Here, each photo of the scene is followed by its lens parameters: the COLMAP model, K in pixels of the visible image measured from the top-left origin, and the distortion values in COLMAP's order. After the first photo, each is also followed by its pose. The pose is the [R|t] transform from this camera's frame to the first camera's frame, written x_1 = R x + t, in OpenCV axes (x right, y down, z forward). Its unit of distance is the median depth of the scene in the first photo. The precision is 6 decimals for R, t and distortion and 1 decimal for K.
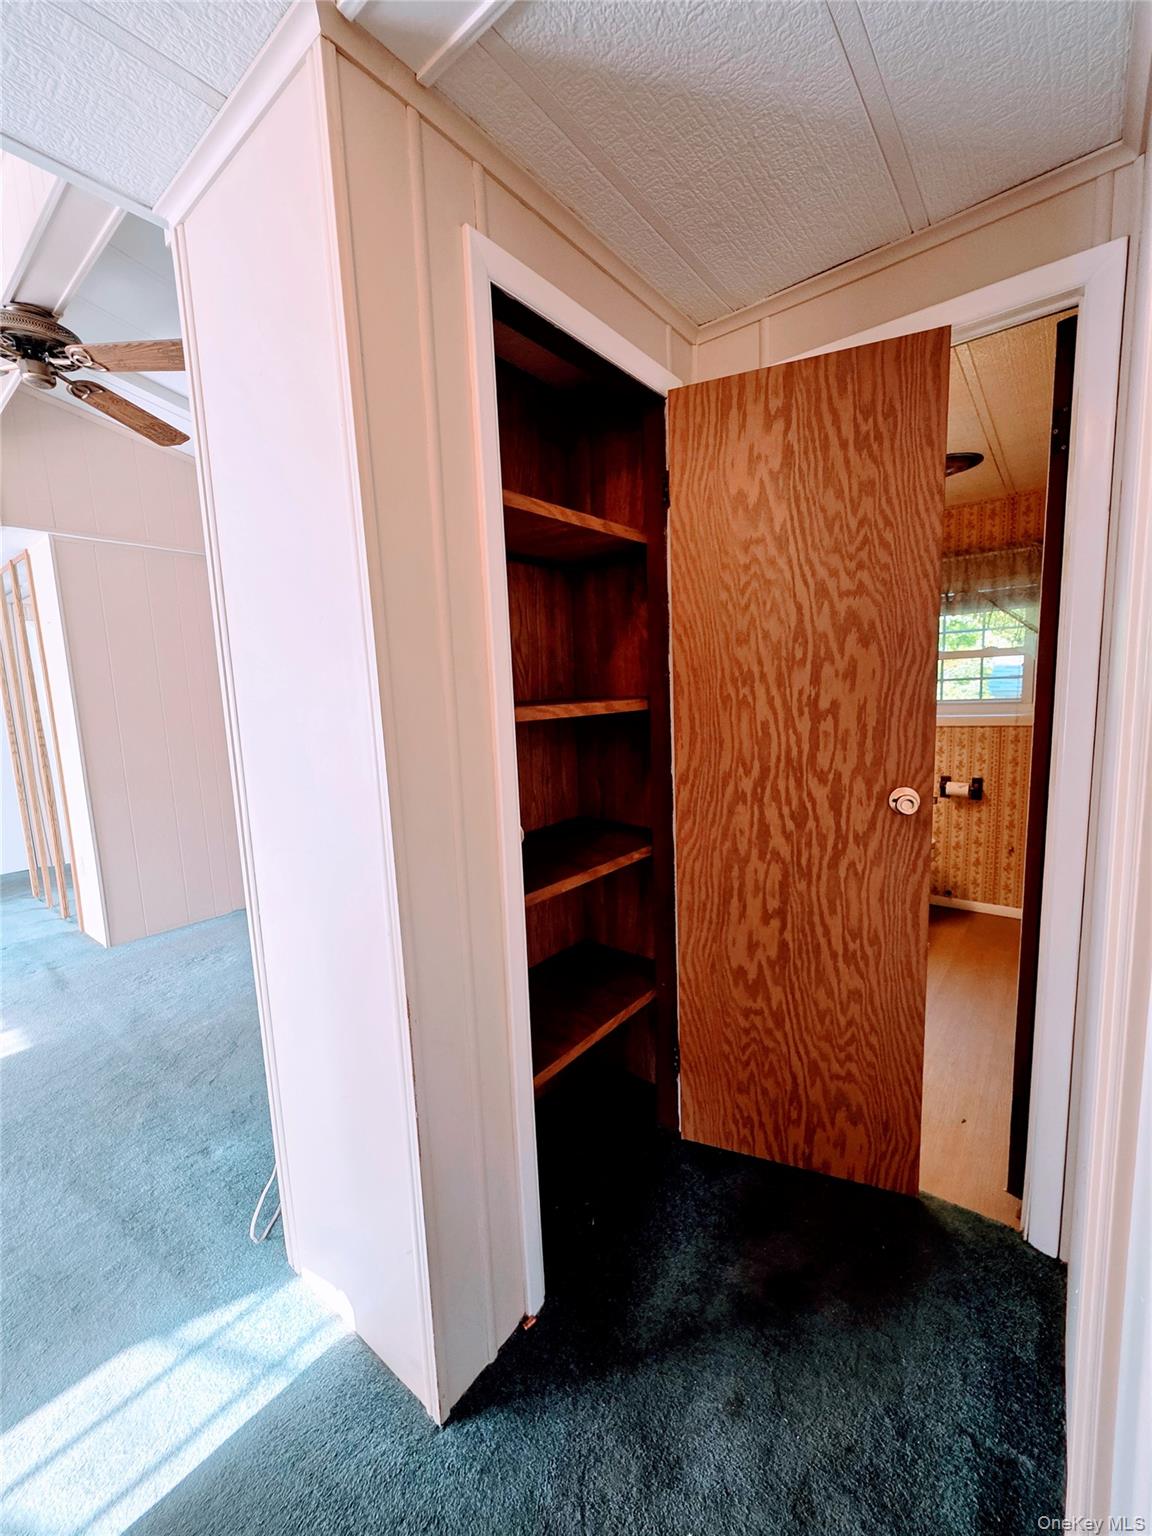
lens RADIAL K [[613.4, 0, 575.6], [0, 613.4, 771.7], [0, 0, 1]] dist [0.001400, 0.001005]
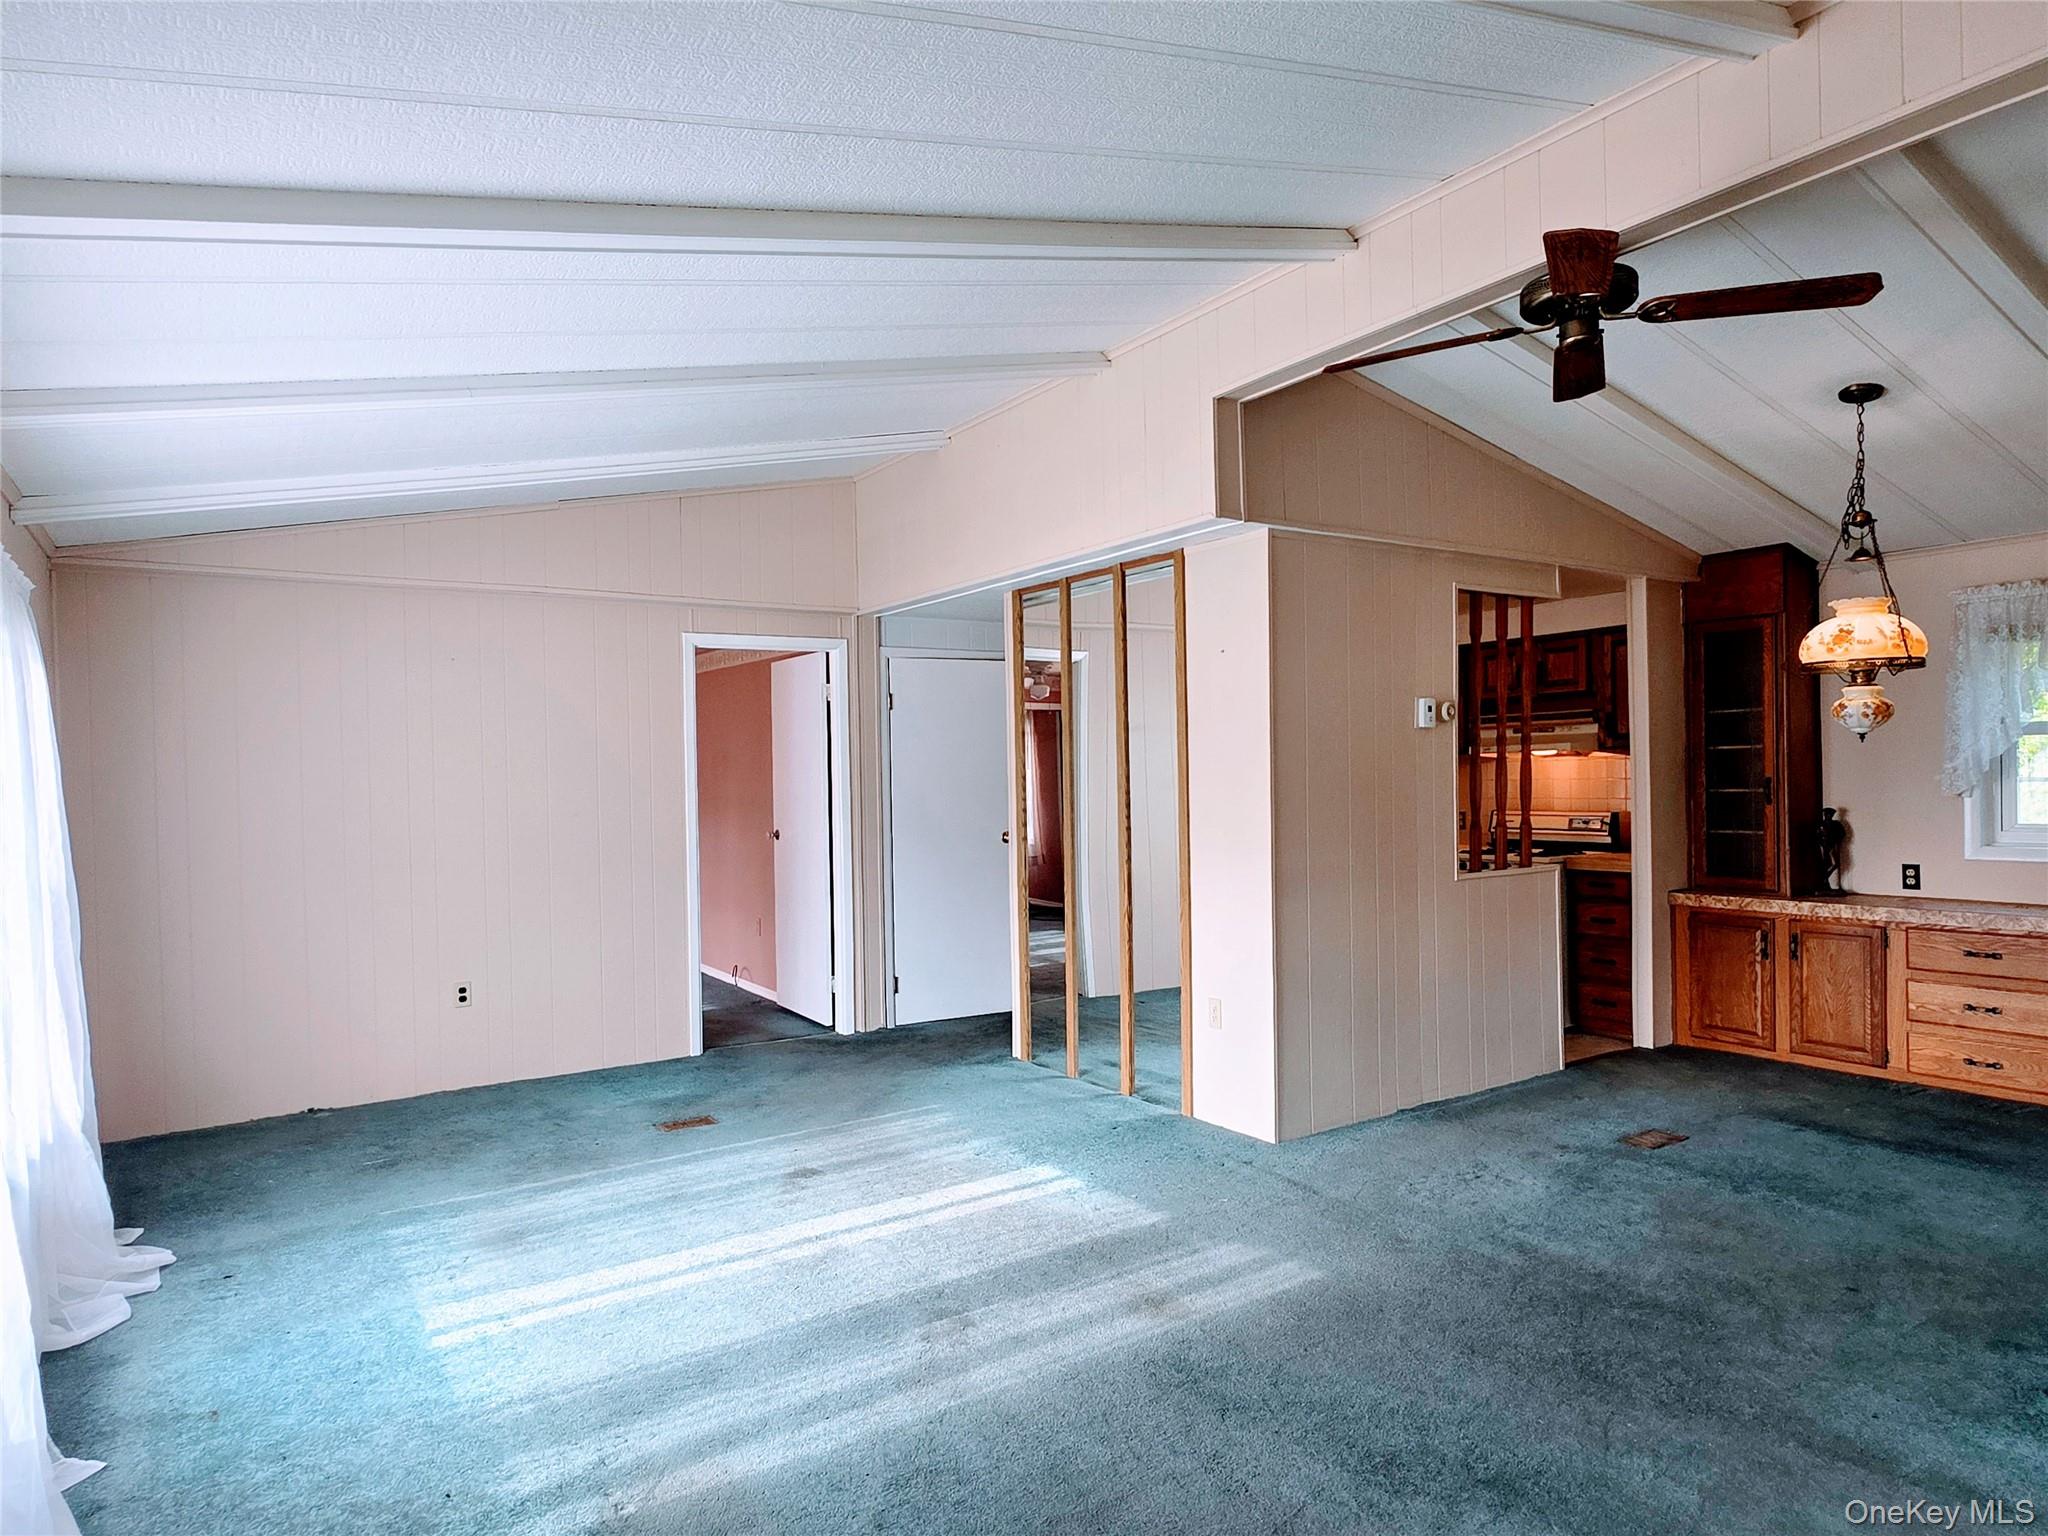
lens RADIAL K [[1230.4, 0, 1033.7], [0, 1230.4, 783.1], [0, 0, 1]] dist [0.005905, -0.003950]
pose [[0.951435, 0.022967, -0.306992, -1.965076], [-0.055496, 0.993672, -0.097653, 0.160815], [0.302806, 0.109947, 0.946689, -1.099124]]
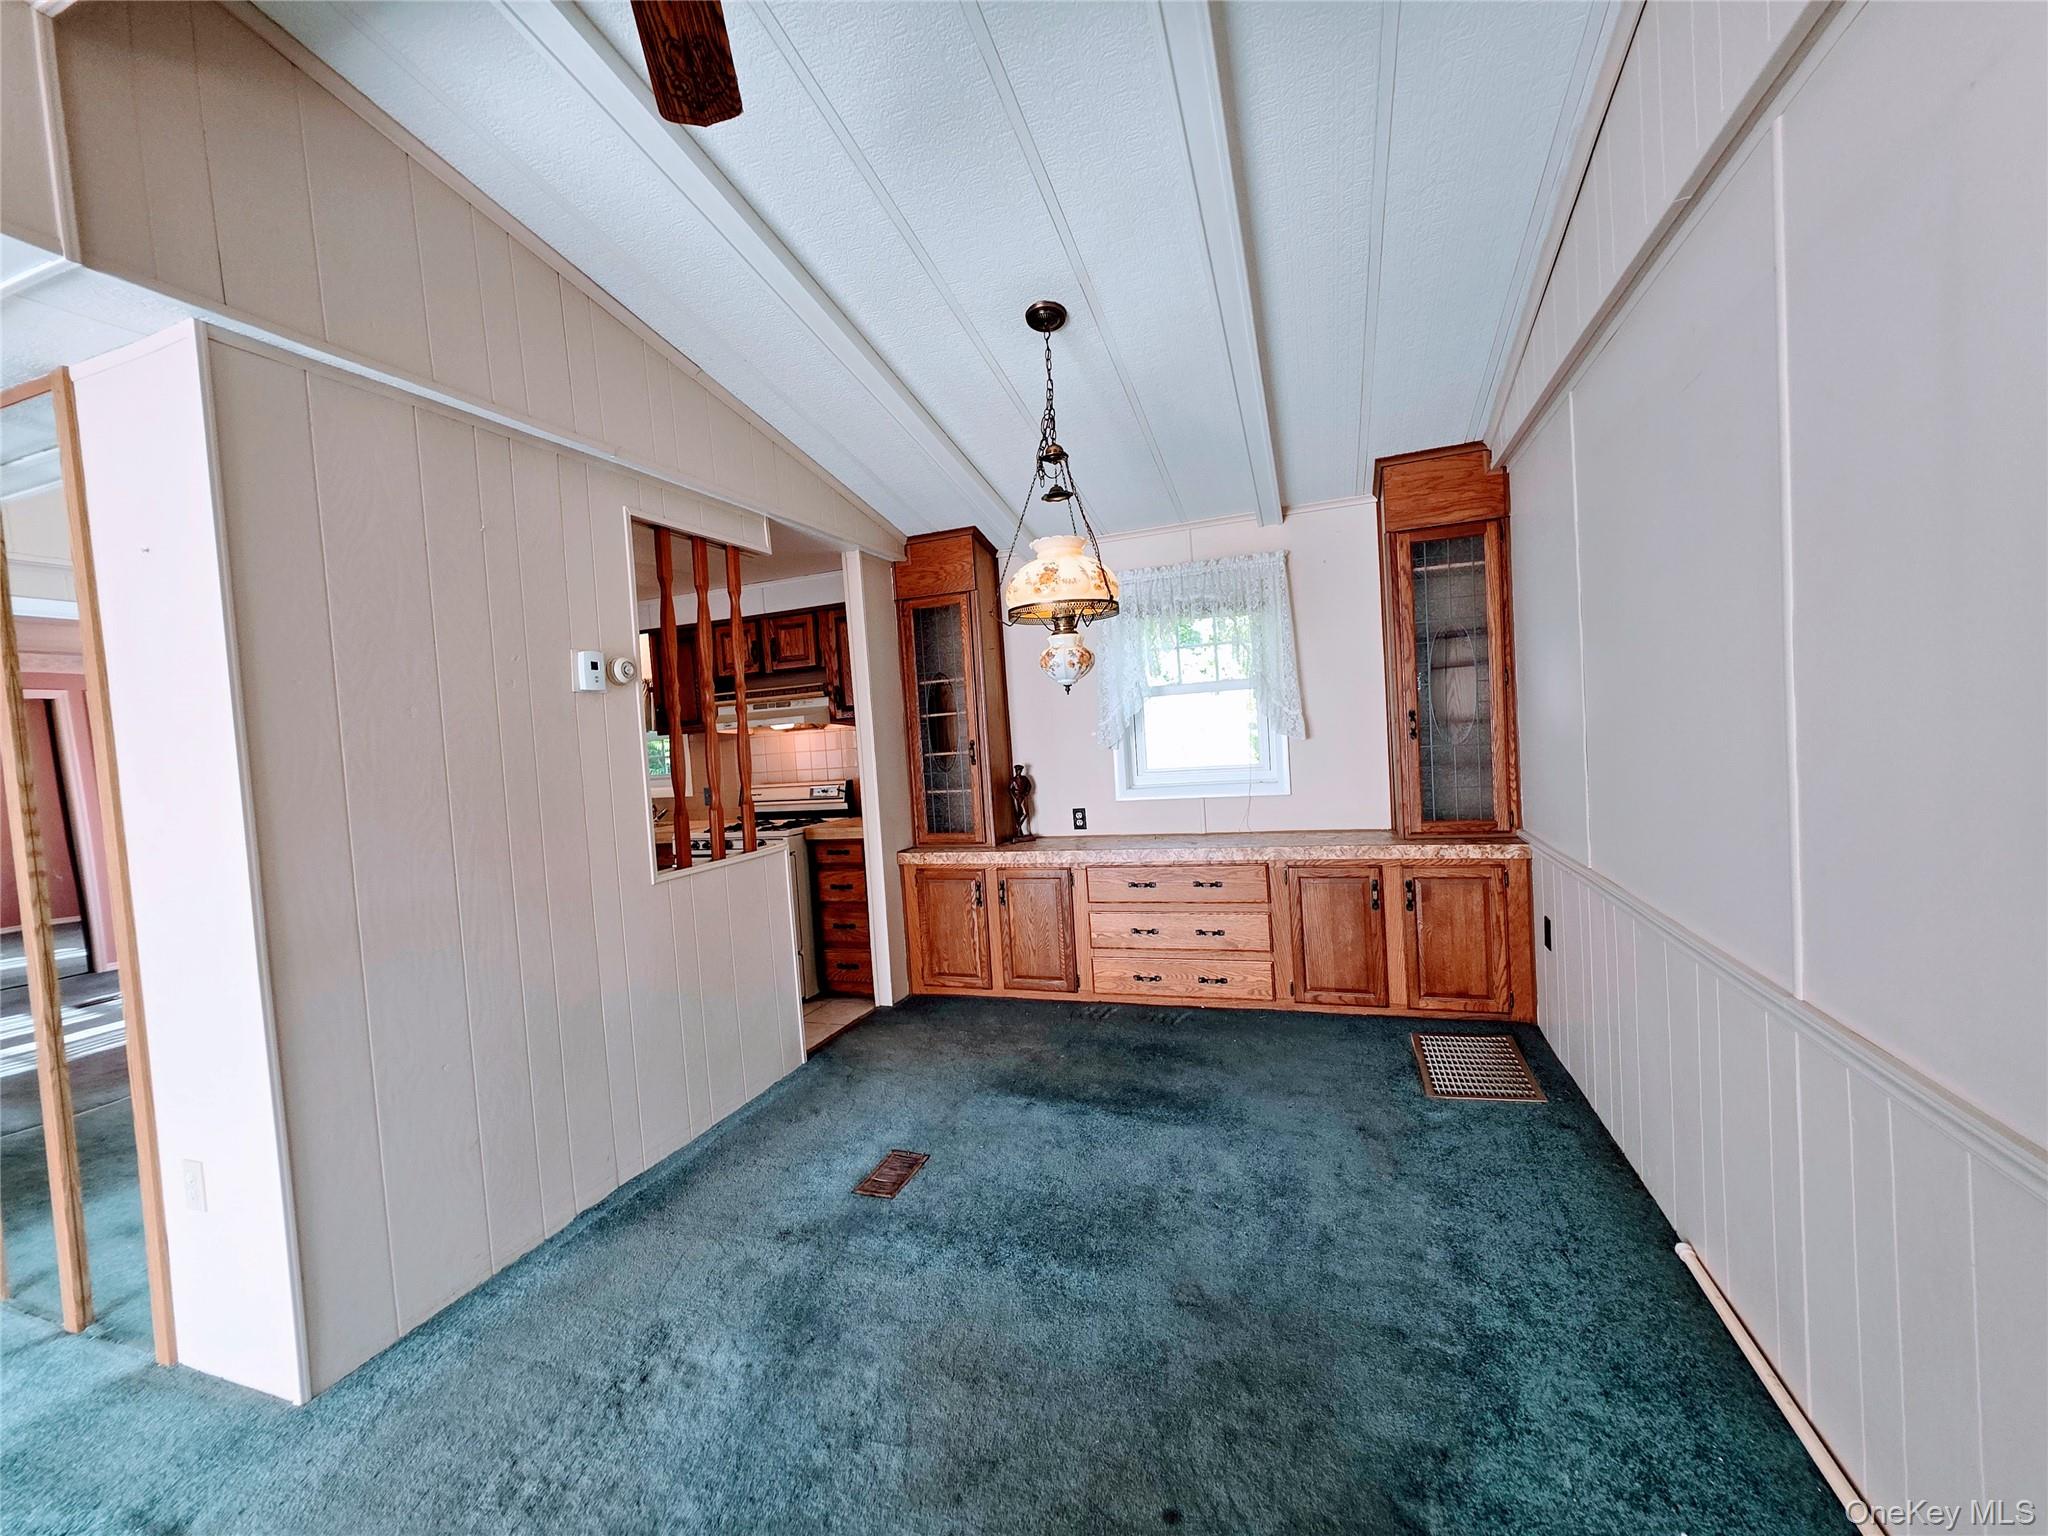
lens RADIAL K [[817.9, 0, 1030.3], [0, 817.9, 761.9], [0, 0, 1]] dist [0.001400, 0.001005]
pose [[0.948696, -0.036327, 0.314097, -1.548944], [0.068292, 0.993473, -0.091368, -0.080794], [-0.308728, 0.108130, 0.944984, 1.118306]]
